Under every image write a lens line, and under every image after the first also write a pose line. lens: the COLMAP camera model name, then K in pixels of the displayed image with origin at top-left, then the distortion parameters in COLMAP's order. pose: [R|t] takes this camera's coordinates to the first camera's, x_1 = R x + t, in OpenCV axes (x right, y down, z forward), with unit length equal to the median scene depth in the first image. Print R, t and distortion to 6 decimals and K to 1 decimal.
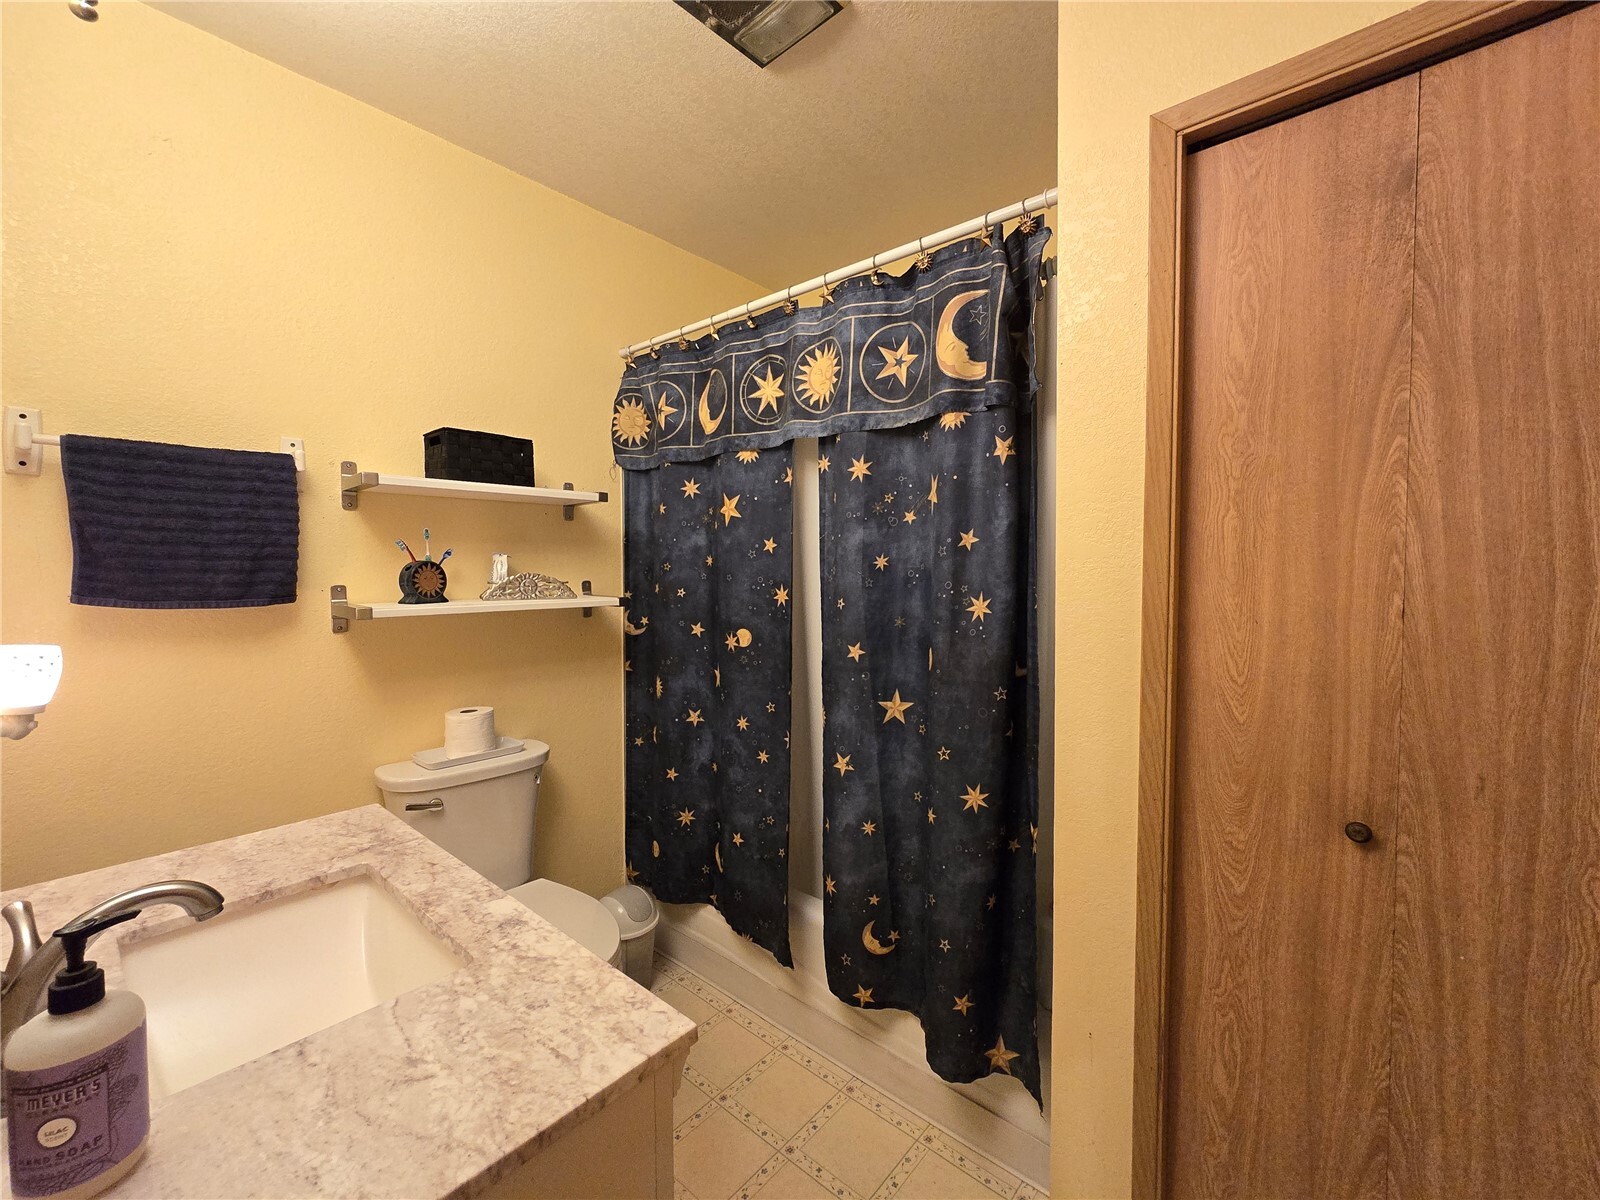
lens RADIAL K [[650.2, 0, 804.9], [0, 650.2, 599.0], [0, 0, 1]] dist [-0.003441, 0.000687]
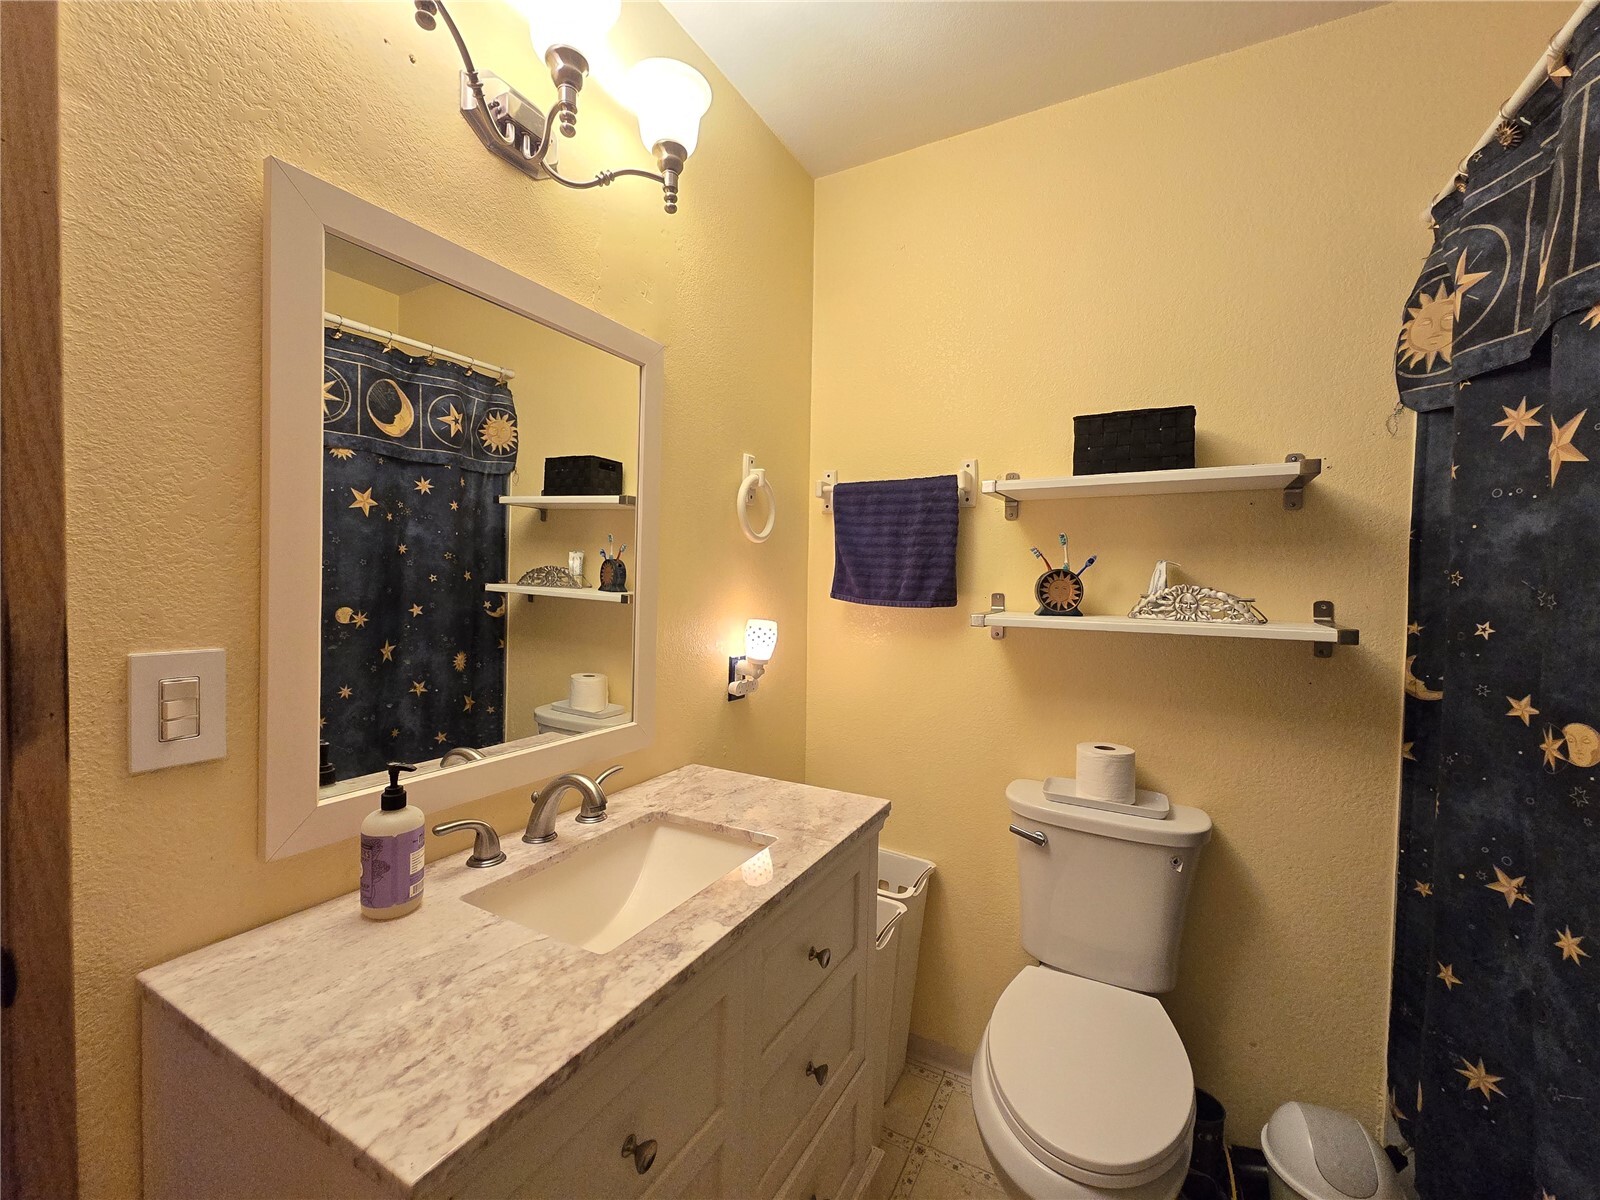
lens RADIAL K [[650.2, 0, 804.8], [0, 650.2, 597.4], [0, 0, 1]] dist [-0.003441, 0.000687]
pose [[0.223295, 0.031211, -0.974251, 0.213077], [-0.065500, 0.997709, 0.016950, -0.010796], [0.972548, 0.060028, 0.224828, 0.431488]]
